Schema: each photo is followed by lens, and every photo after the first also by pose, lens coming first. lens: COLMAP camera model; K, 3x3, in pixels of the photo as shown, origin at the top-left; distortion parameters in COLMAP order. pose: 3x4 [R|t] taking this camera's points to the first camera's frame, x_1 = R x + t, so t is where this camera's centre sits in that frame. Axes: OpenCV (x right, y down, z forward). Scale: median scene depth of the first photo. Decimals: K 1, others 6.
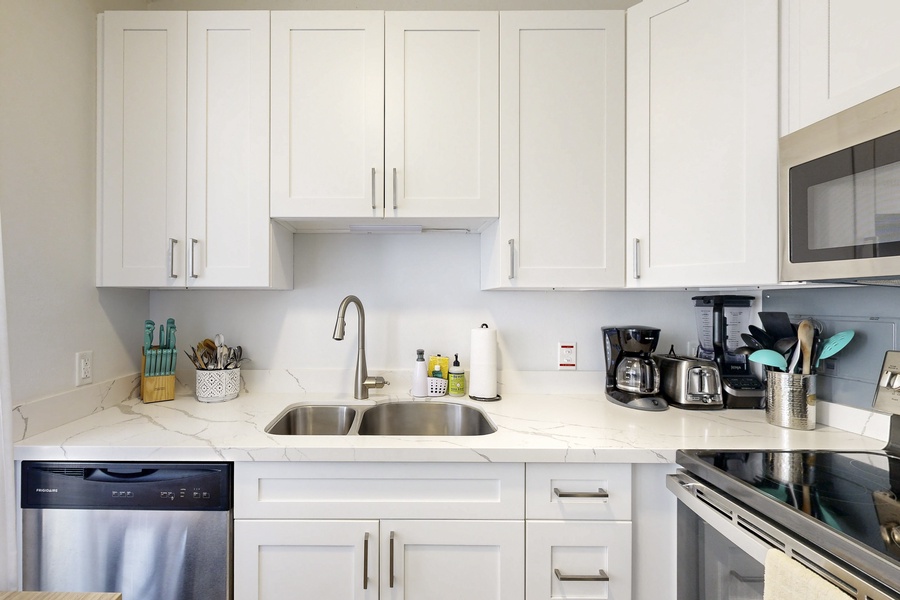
lens RADIAL K [[338.0, 0, 450.0], [0, 338.0, 300.0], [0, 0, 1]] dist [-0.001564, -0.000593]
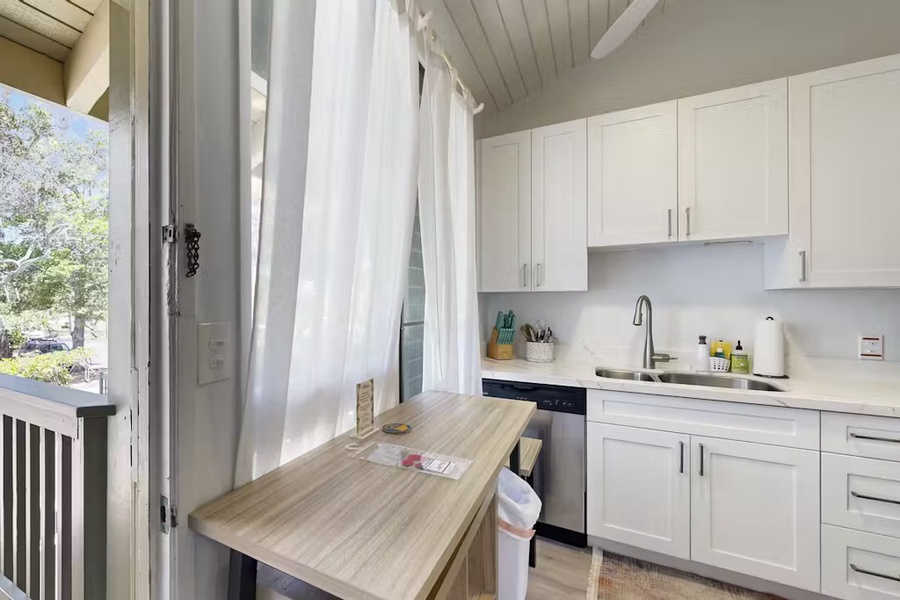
lens RADIAL K [[338.0, 0, 450.0], [0, 338.0, 300.0], [0, 0, 1]] dist [-0.001564, -0.000593]
pose [[0.829720, -0.005950, -0.558148, -0.177209], [0.009162, 0.999954, 0.002960, -0.005284], [0.558105, -0.007570, 0.829736, -0.669550]]
